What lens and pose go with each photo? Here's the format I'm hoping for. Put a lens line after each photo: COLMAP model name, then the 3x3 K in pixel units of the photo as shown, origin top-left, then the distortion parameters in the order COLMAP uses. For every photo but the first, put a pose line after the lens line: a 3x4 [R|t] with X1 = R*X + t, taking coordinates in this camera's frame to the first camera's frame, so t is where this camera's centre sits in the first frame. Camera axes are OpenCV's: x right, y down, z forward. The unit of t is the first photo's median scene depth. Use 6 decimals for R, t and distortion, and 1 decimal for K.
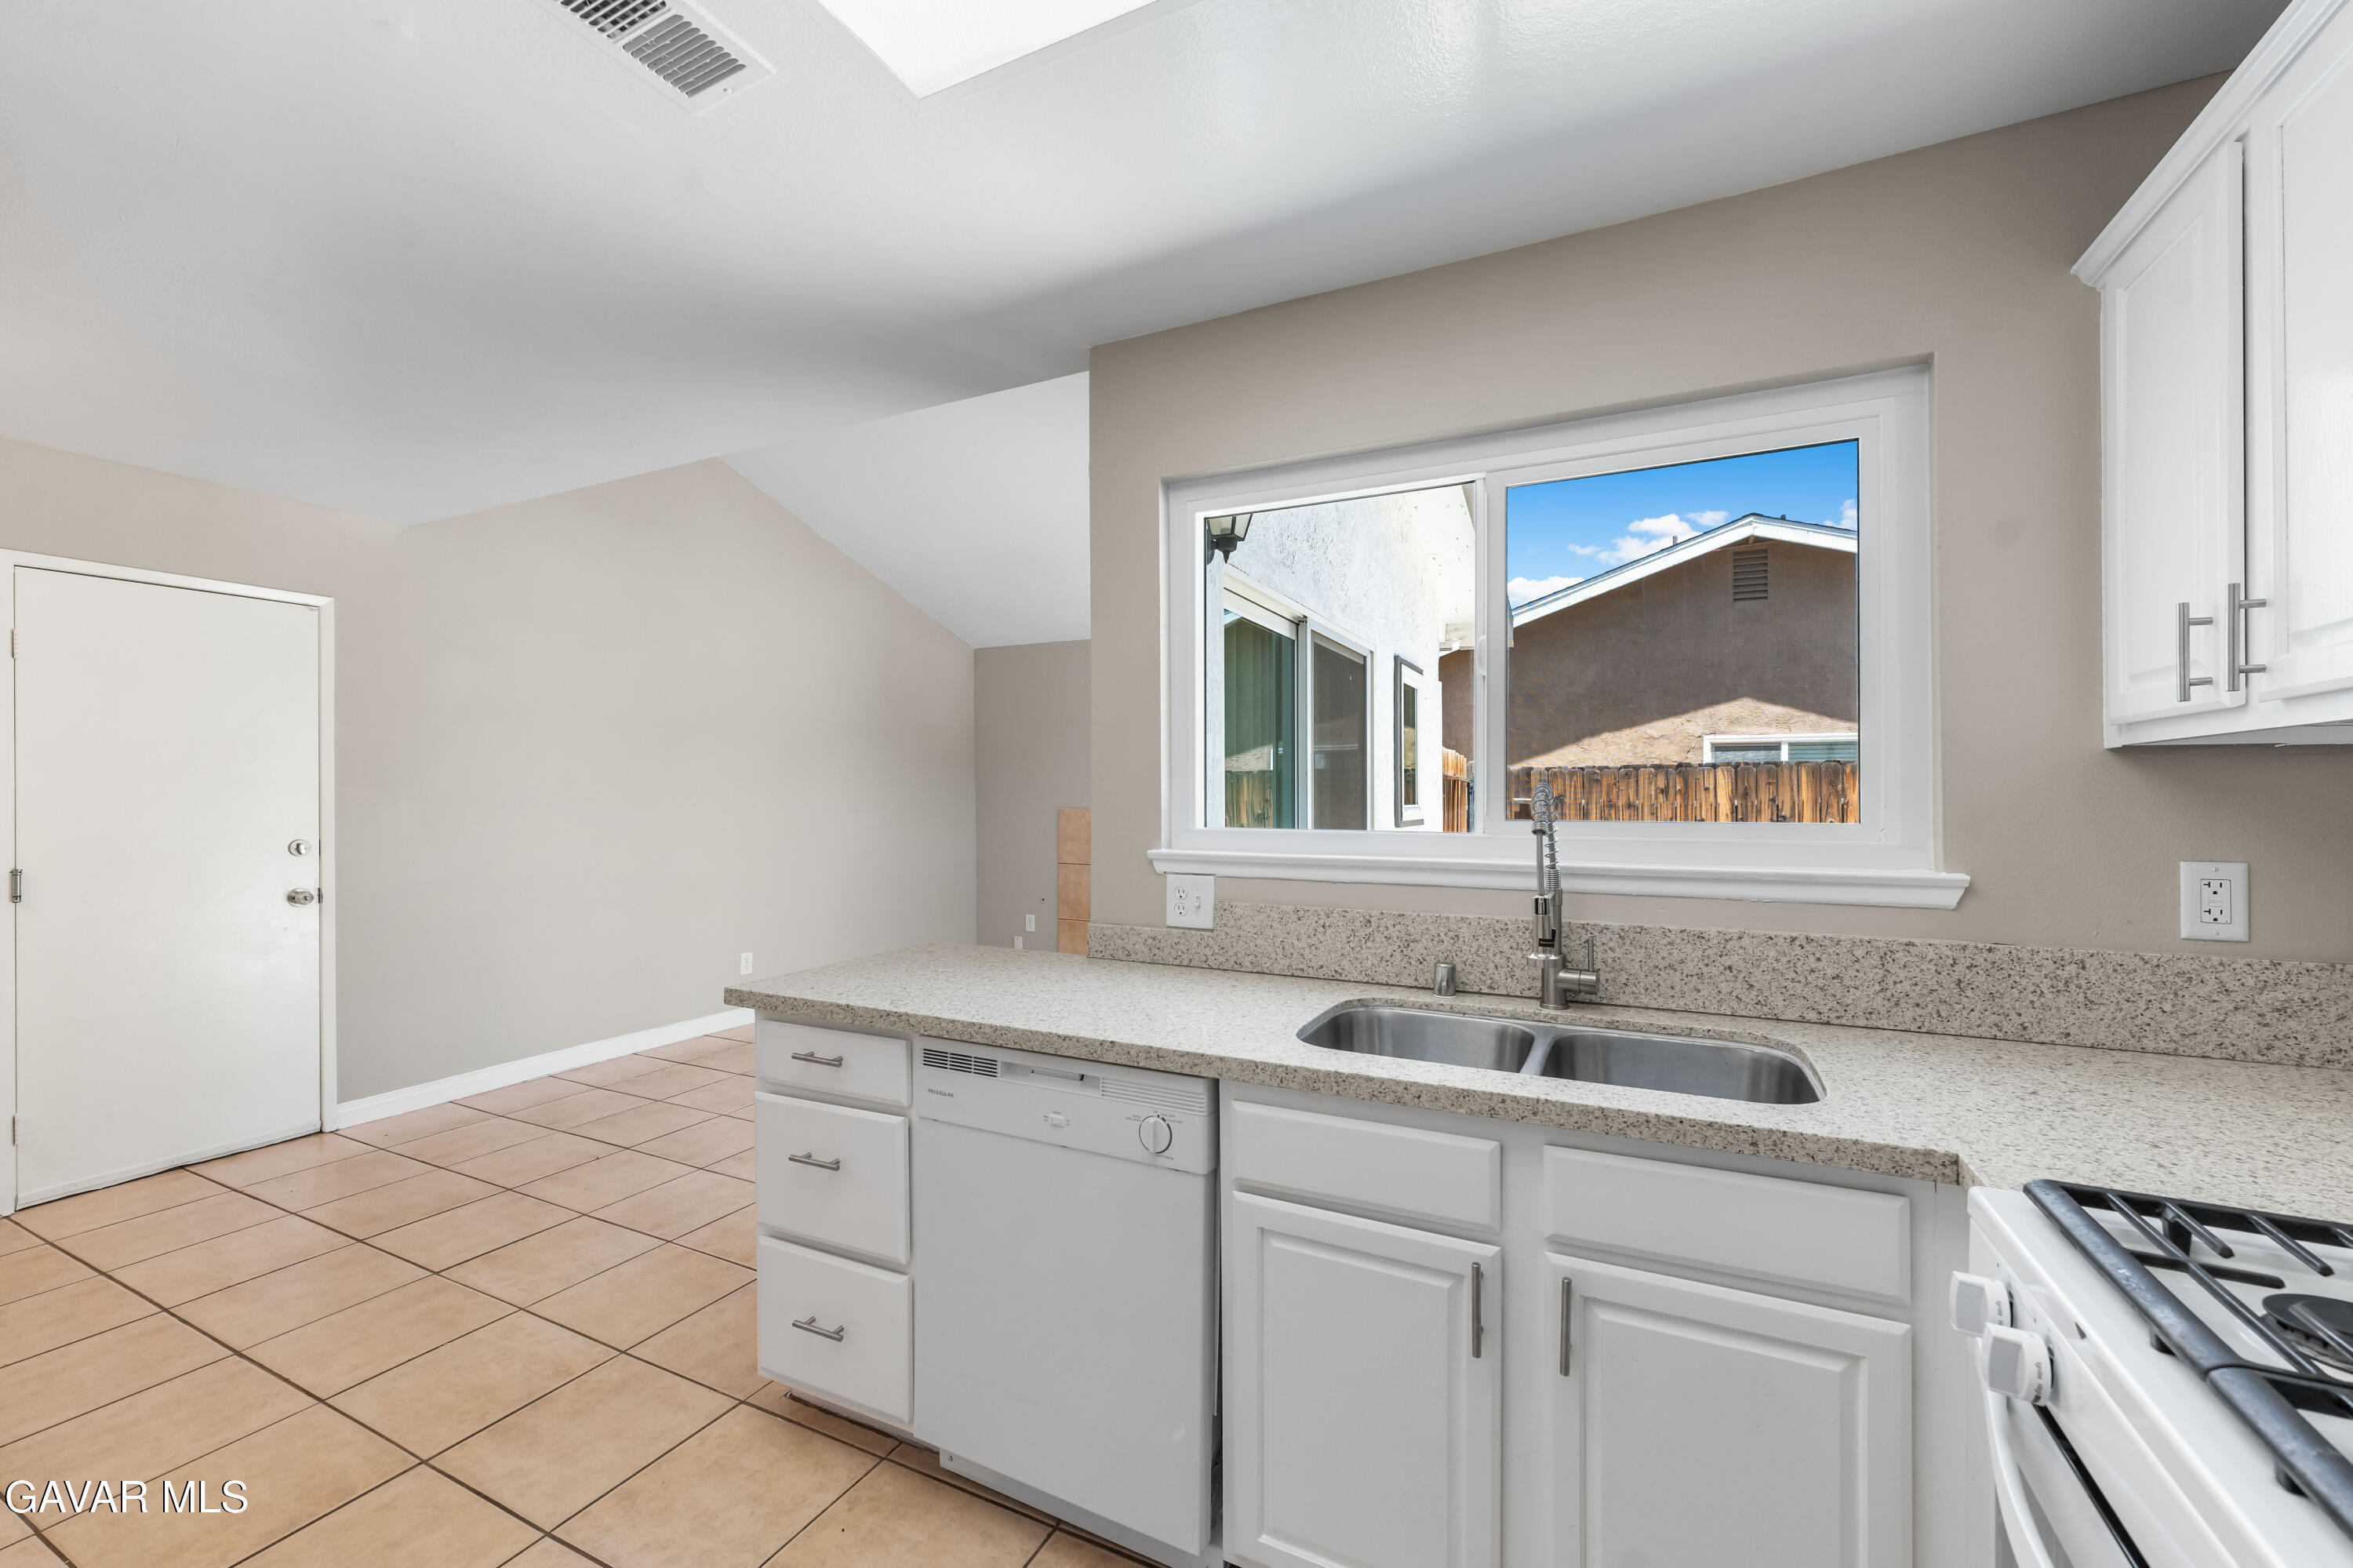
lens RADIAL K [[941.4, 0, 1175.5], [0, 941.4, 787.7], [0, 0, 1]] dist [0.000366, 0.000048]
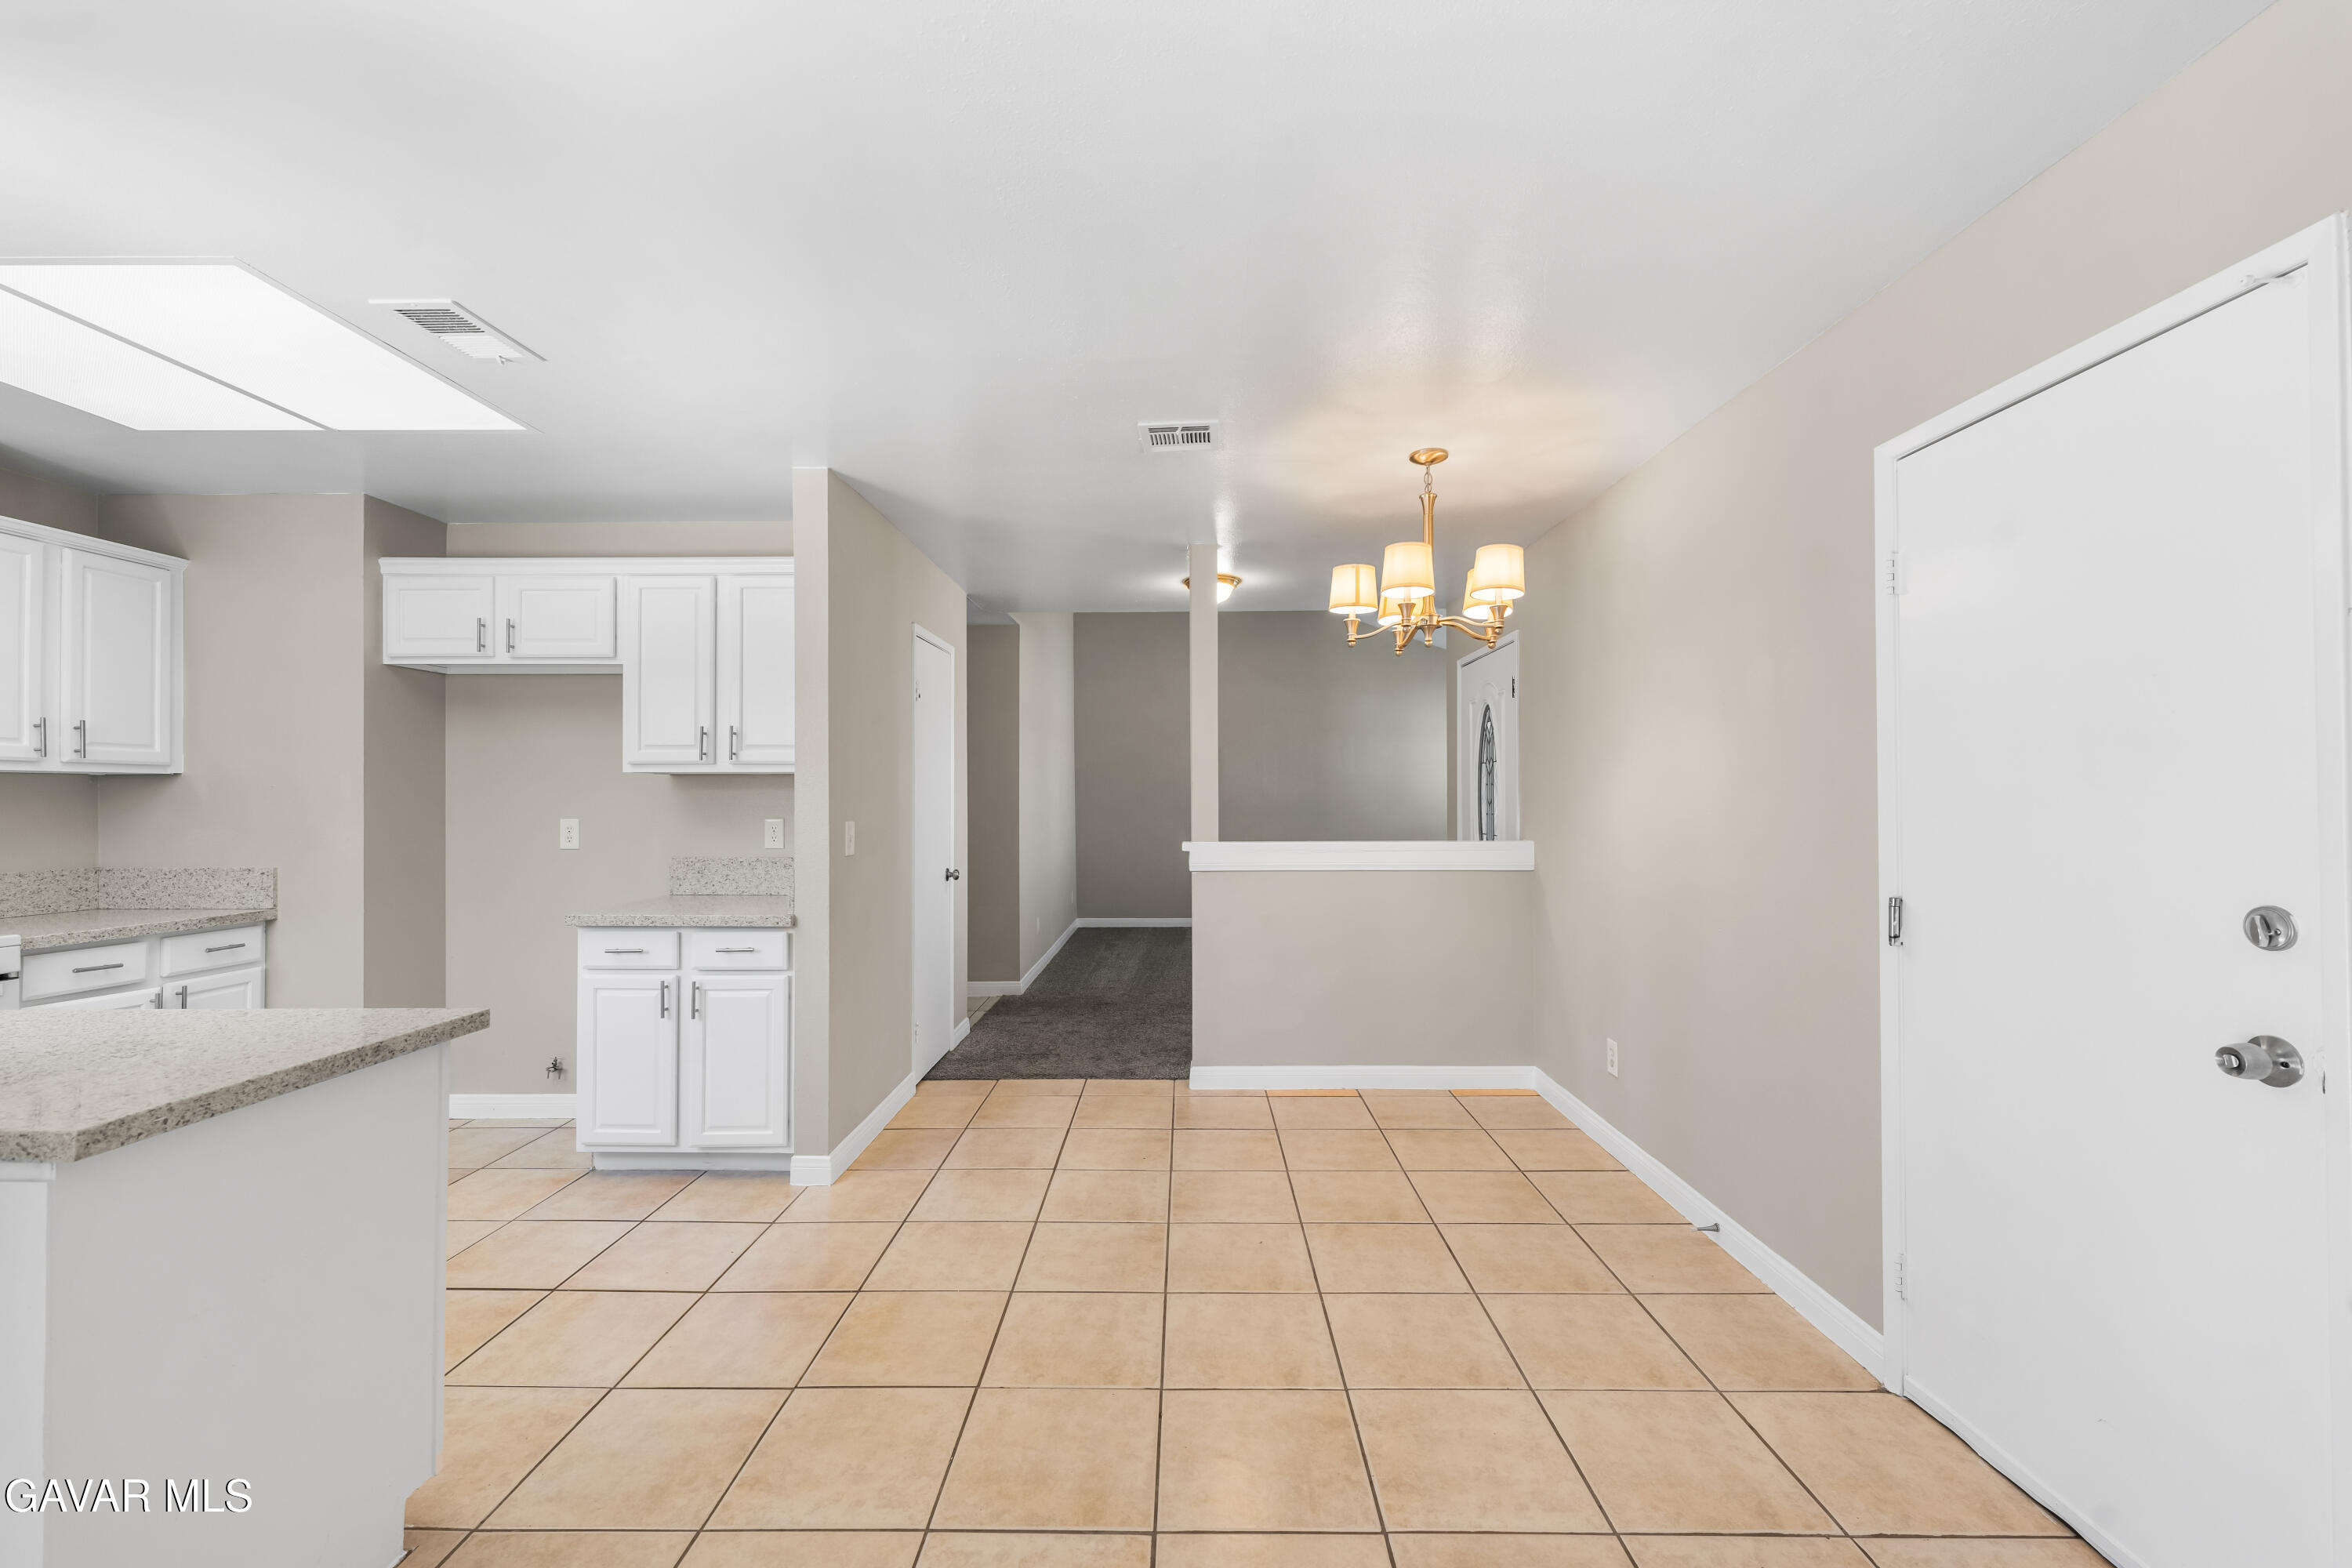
lens RADIAL K [[940.9, 0, 1175.0], [0, 940.9, 785.7], [0, 0, 1]] dist [0.000366, 0.000048]
pose [[-0.901829, -0.002954, -0.432083, -0.685664], [0.005576, 0.999814, -0.018473, 0.020772], [0.432057, -0.019069, -0.901645, 2.113239]]
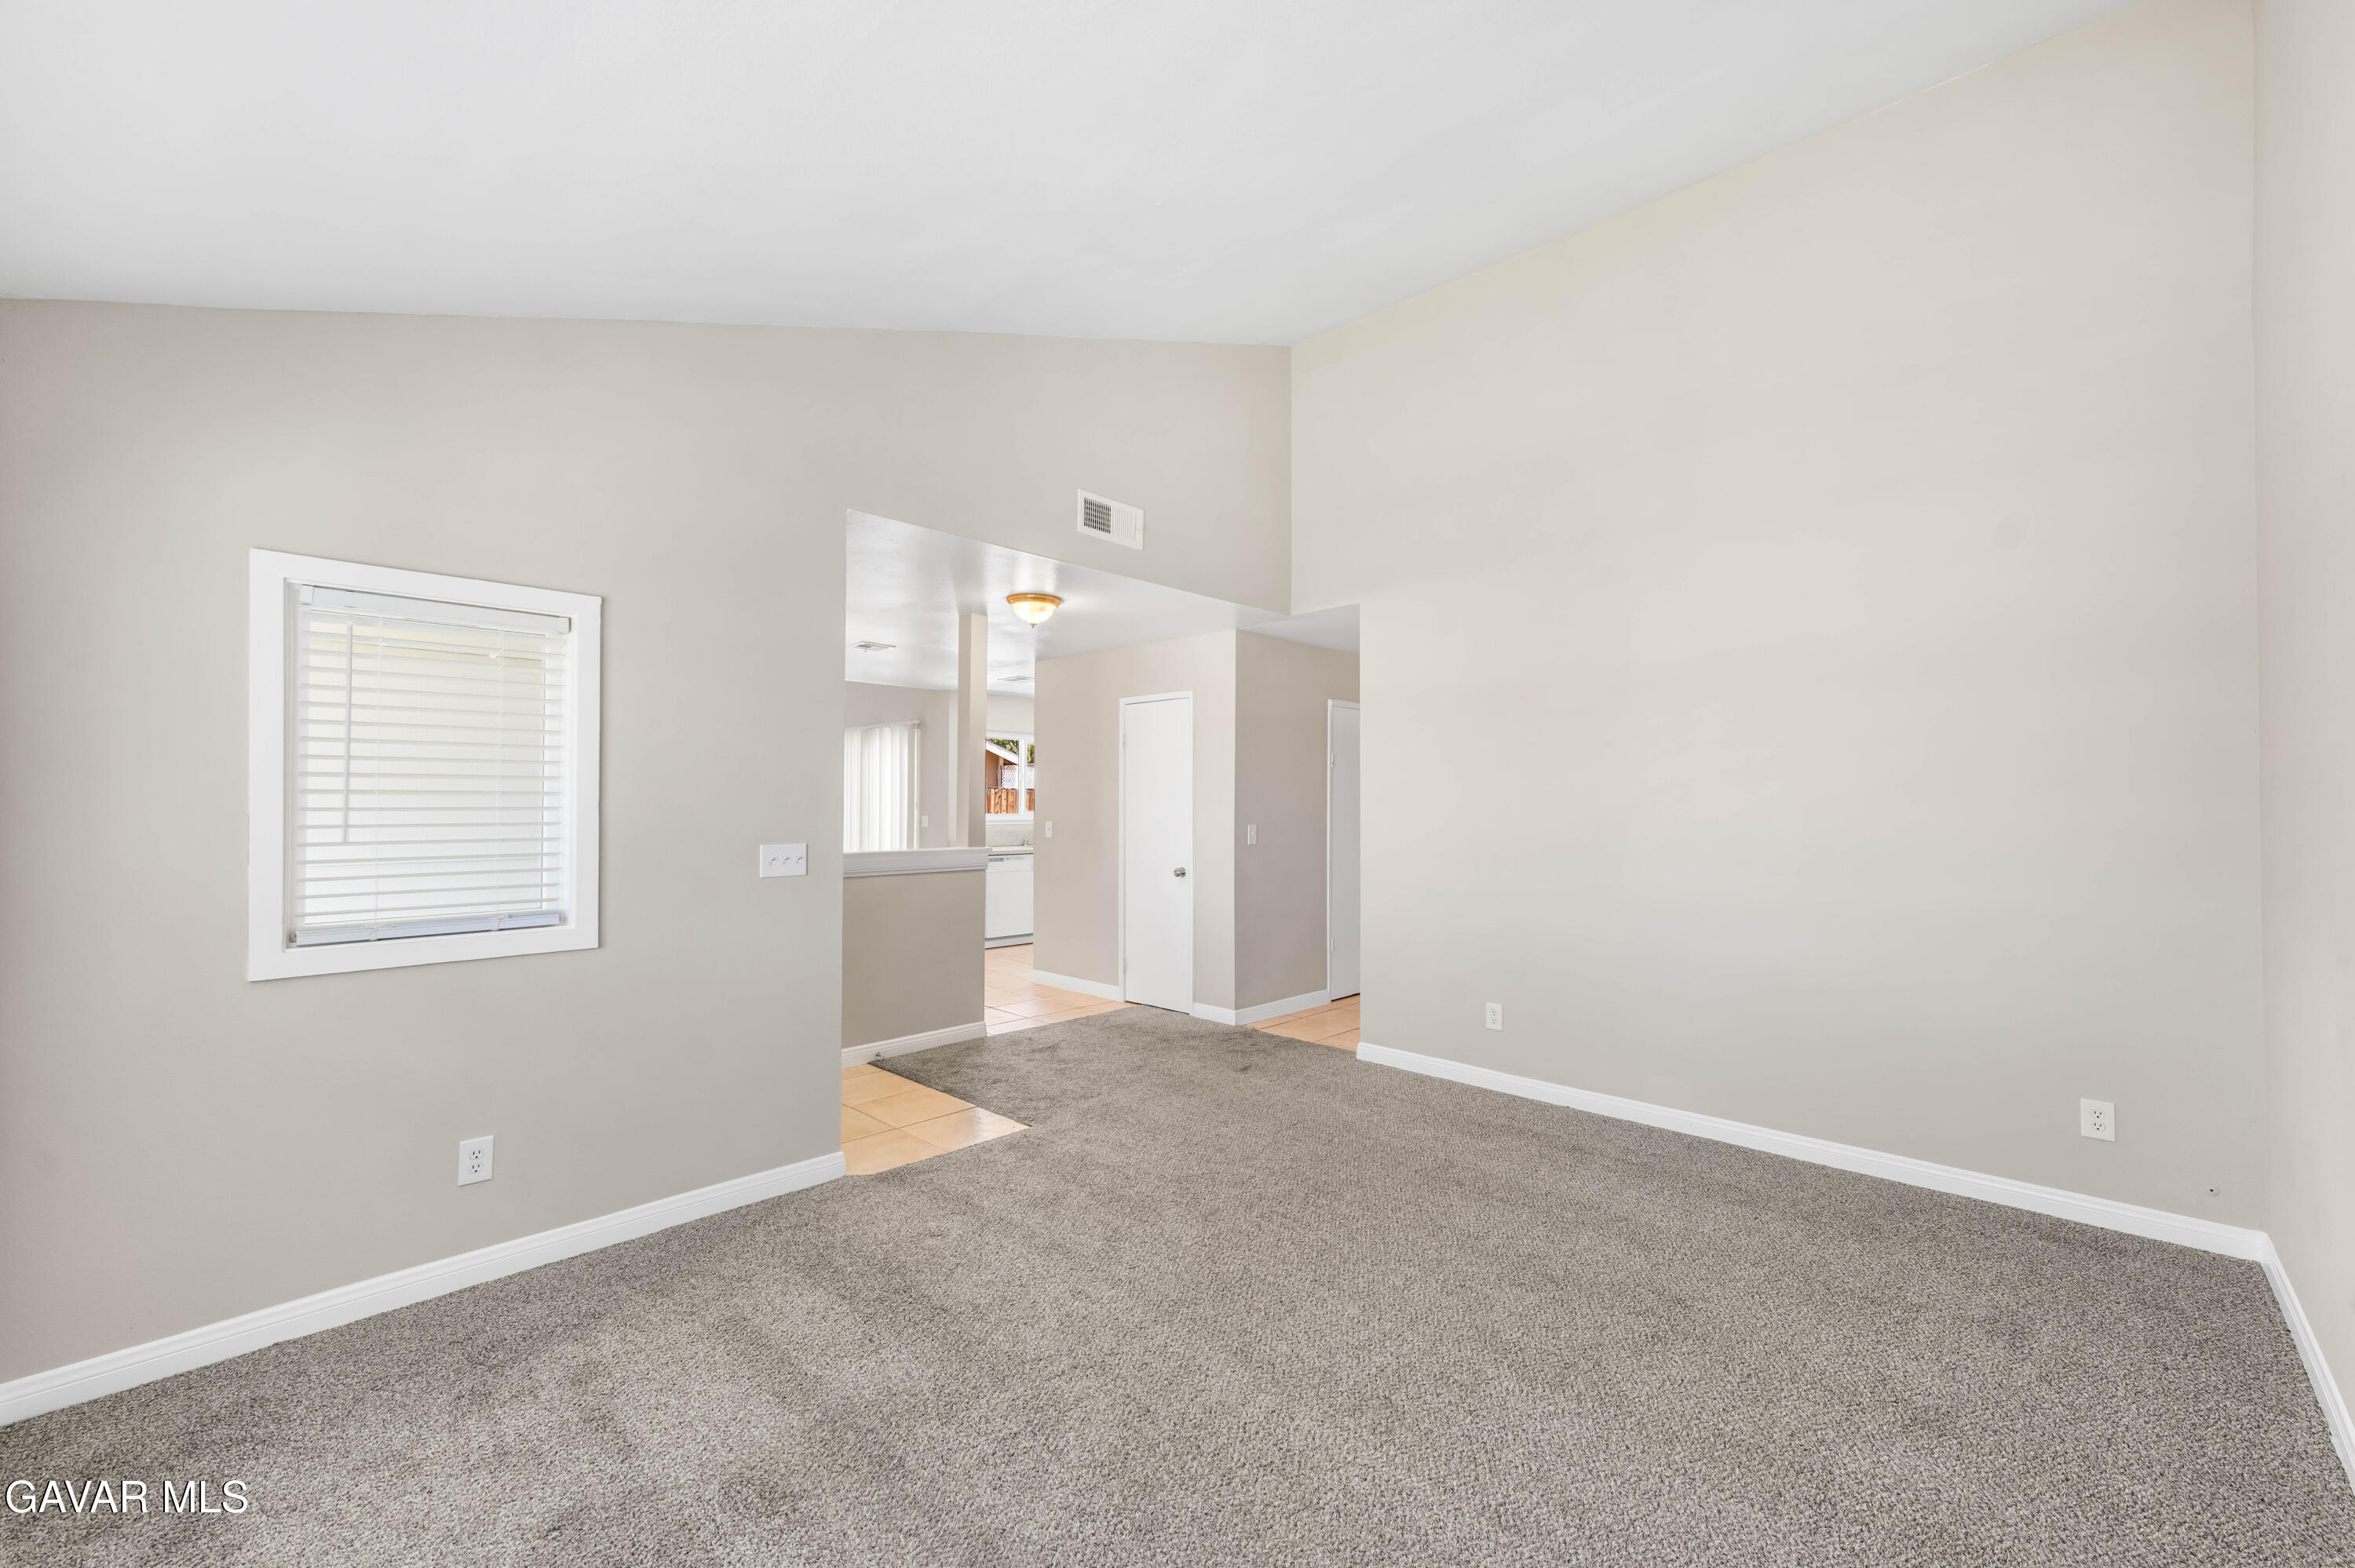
lens RADIAL K [[942.0, 0, 1173.0], [0, 942.0, 775.4], [0, 0, 1]] dist [0.000366, 0.000048]
pose [[0.302994, 0.025788, 0.952643, -4.171745], [-0.010458, 0.999664, -0.023735, -0.042102], [-0.952935, -0.002771, 0.303162, -1.245570]]
